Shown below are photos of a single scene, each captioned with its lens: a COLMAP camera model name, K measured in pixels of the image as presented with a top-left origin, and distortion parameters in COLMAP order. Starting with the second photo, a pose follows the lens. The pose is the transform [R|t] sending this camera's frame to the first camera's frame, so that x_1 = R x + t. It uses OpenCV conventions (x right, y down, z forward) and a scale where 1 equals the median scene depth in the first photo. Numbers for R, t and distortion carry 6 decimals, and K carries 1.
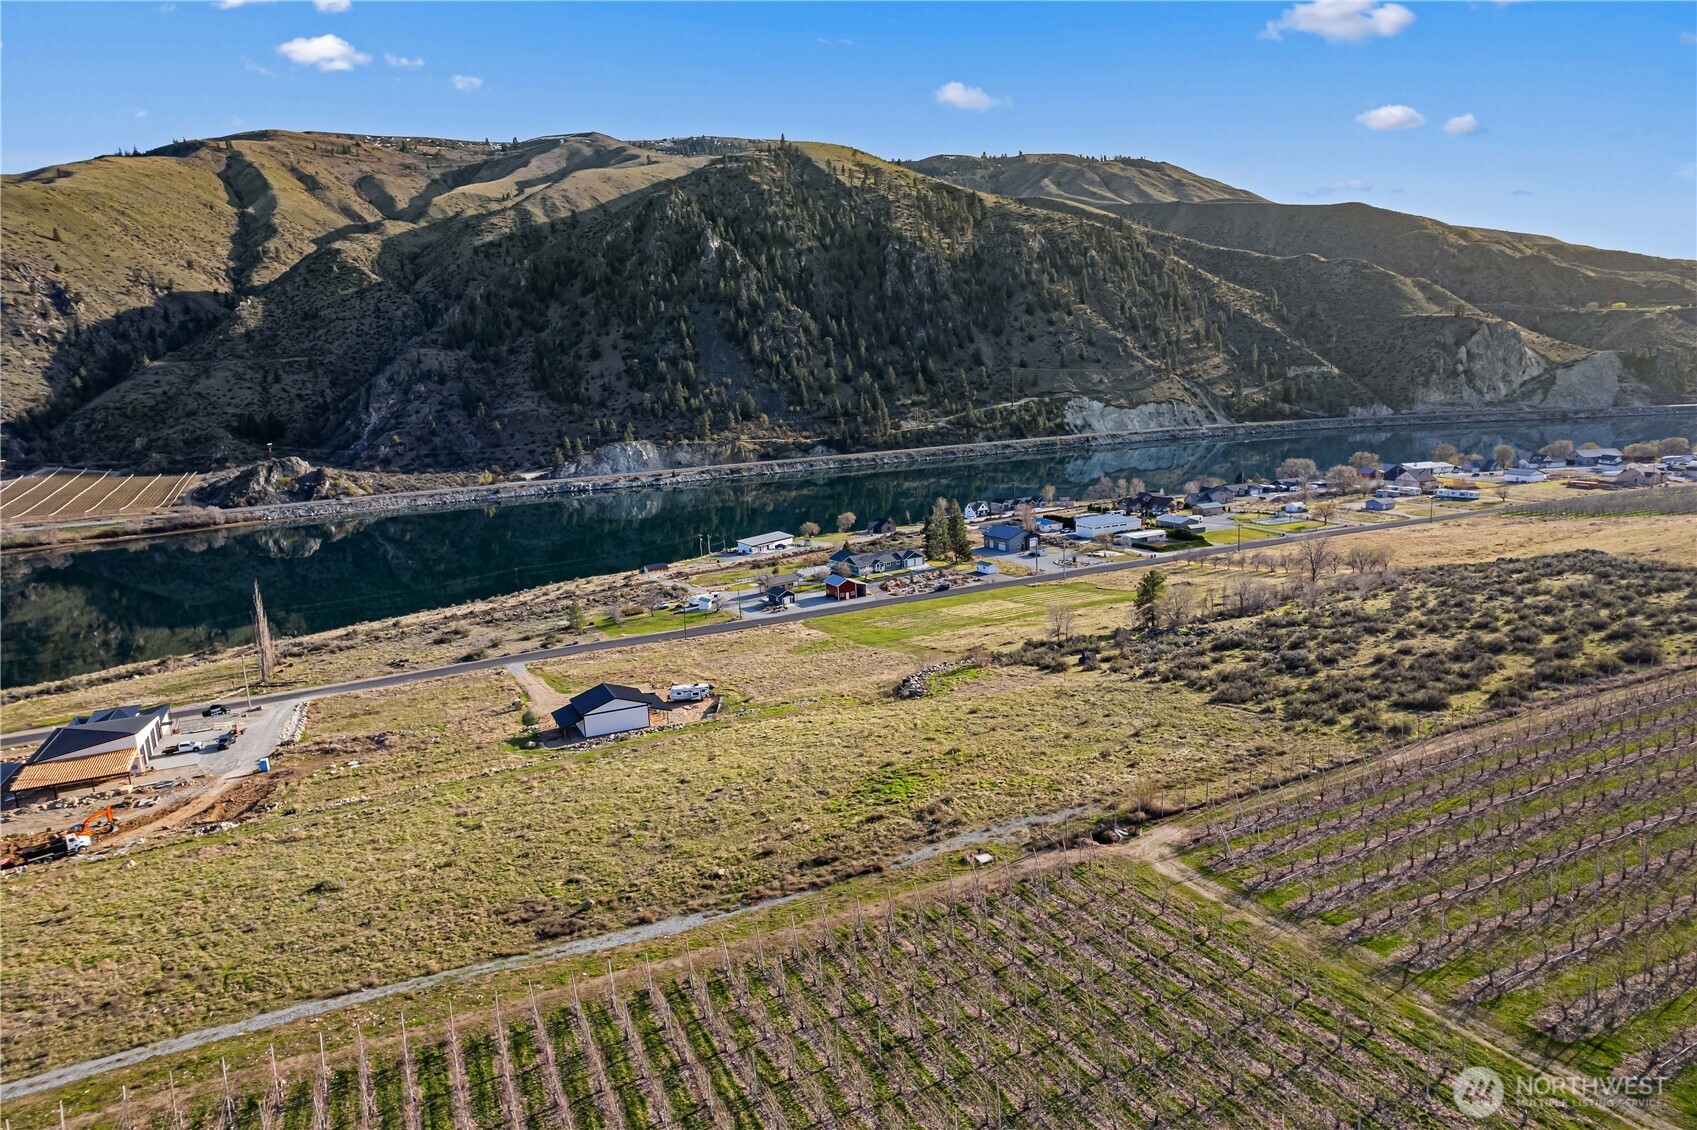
lens RADIAL K [[1122.5, 0, 849.8], [0, 1122.5, 520.6], [0, 0, 1]] dist [-0.087387, 0.092586]
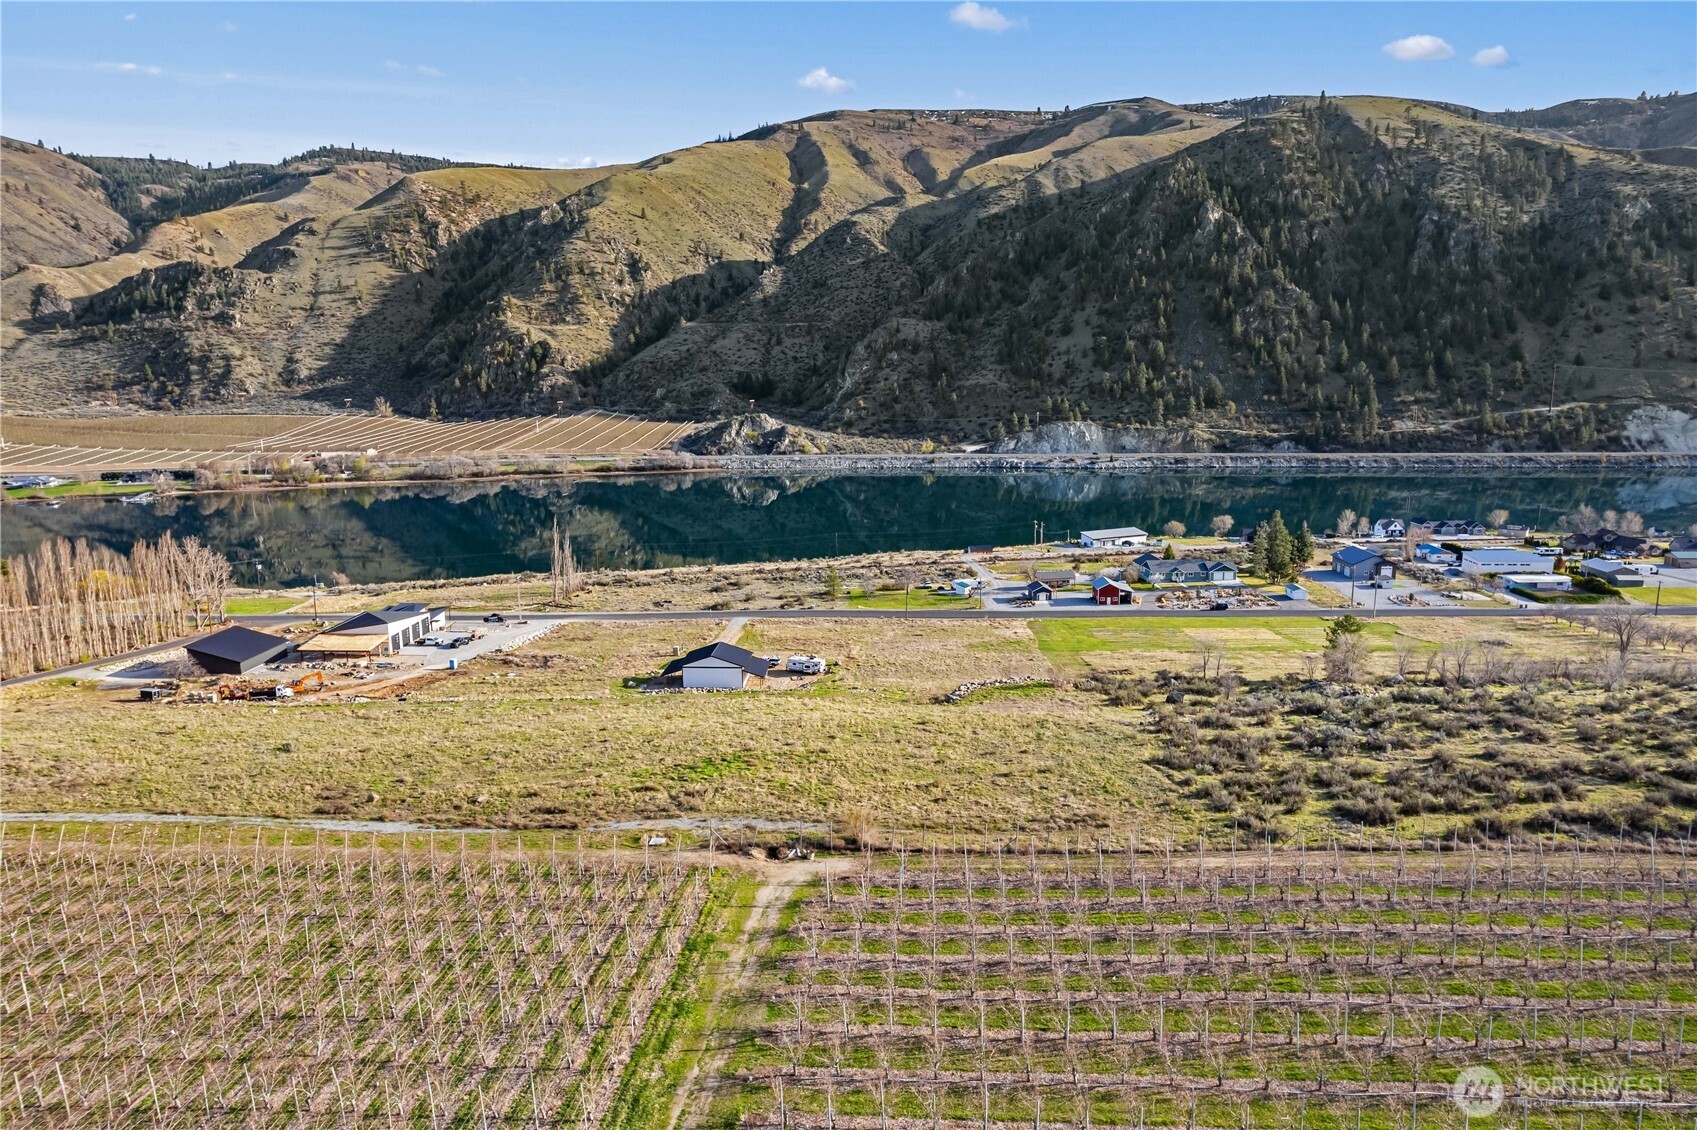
lens RADIAL K [[1170.3, 0, 848.4], [0, 1170.3, 513.2], [0, 0, 1]] dist [-0.089257, 0.090029]
pose [[0.875651, 0.103567, -0.471709, 0.099433], [-0.098198, 0.994513, 0.036064, -0.007503], [0.472856, 0.014742, 0.881016, 0.015095]]
